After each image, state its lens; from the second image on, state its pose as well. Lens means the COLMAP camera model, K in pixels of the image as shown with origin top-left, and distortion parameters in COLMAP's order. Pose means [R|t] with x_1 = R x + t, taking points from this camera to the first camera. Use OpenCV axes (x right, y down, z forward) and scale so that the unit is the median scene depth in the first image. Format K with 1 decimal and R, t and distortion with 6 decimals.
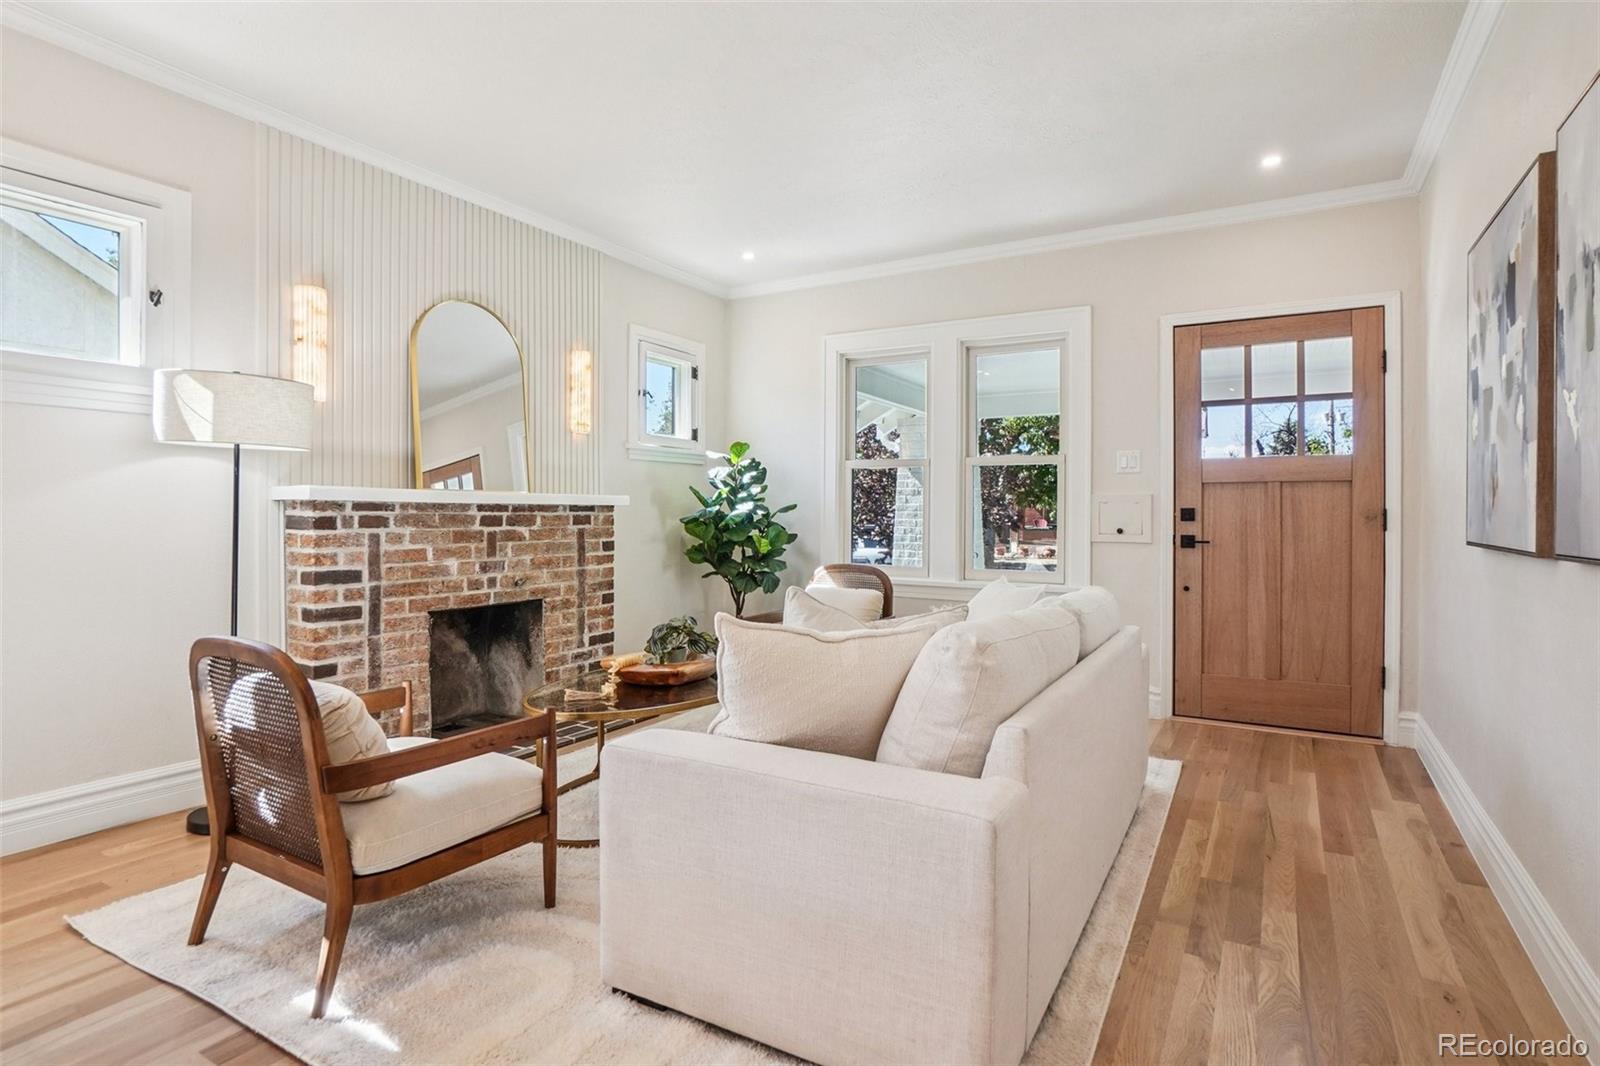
lens RADIAL K [[825.8, 0, 789.8], [0, 825.8, 511.9], [0, 0, 1]] dist [-0.018633, 0.002634]
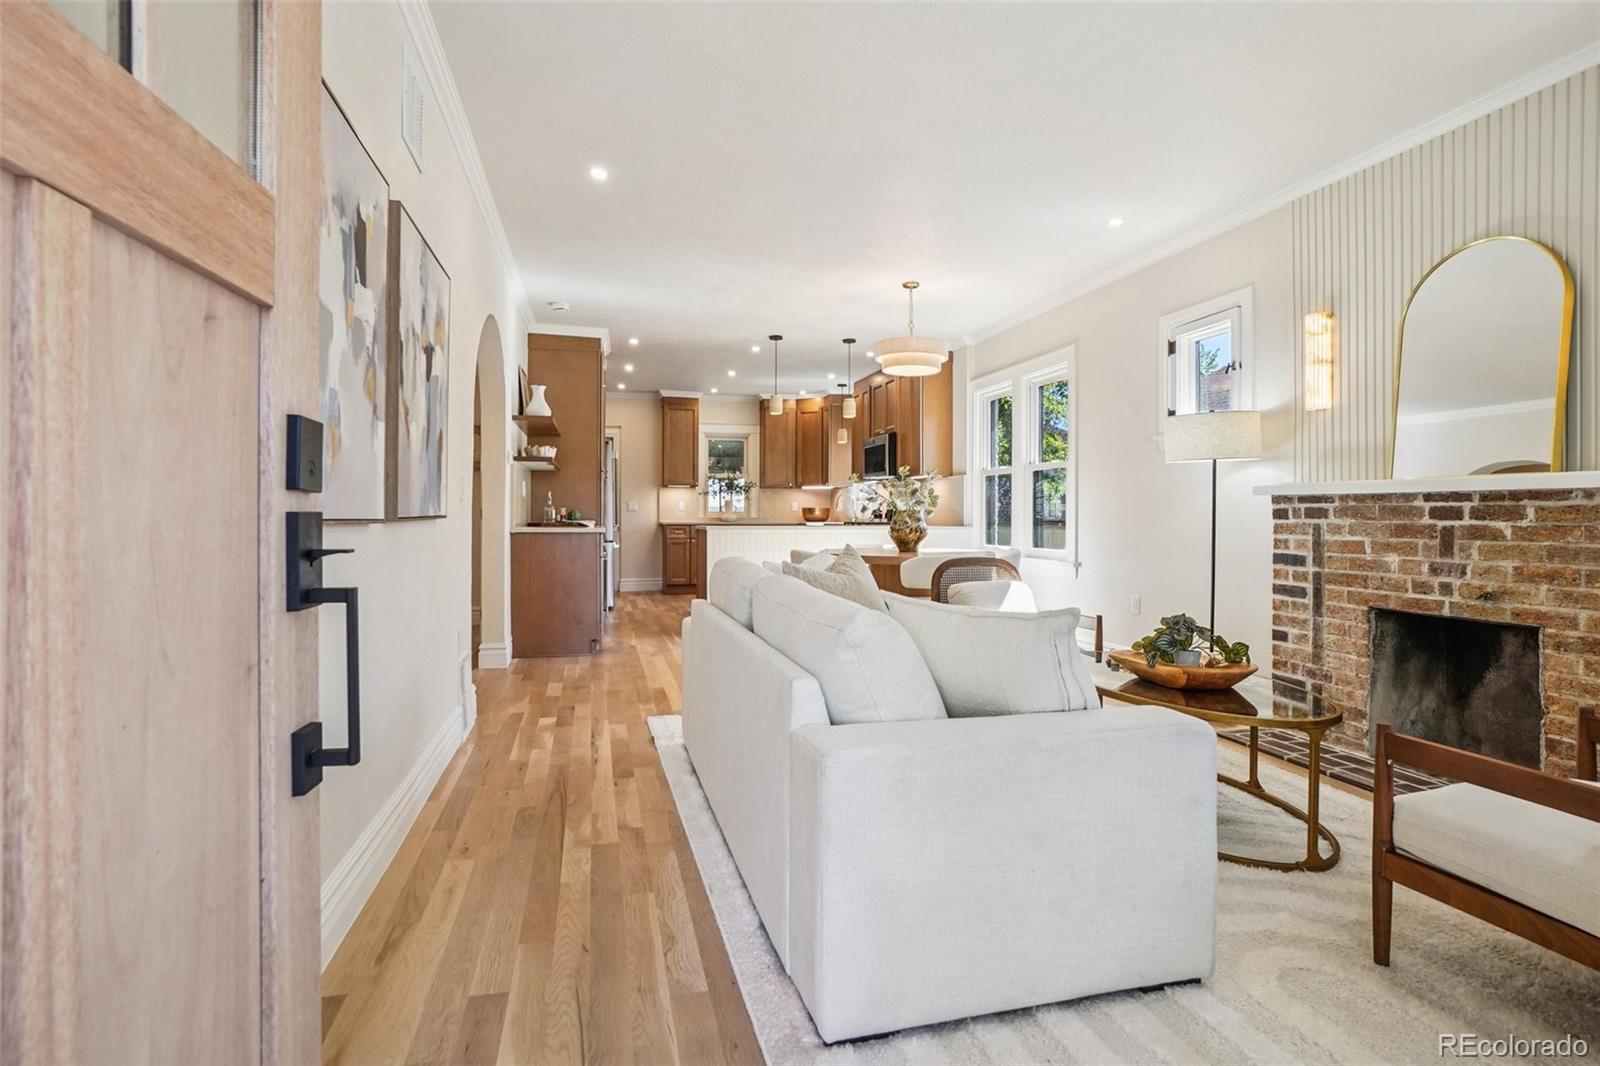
lens RADIAL K [[825.8, 0, 801.5], [0, 825.8, 523.6], [0, 0, 1]] dist [-0.018633, 0.002634]
pose [[-0.709175, -0.001174, -0.705031, 0.745402], [-0.008692, 0.999937, 0.007078, 0.023904], [0.704979, 0.011148, -0.709141, 1.275119]]
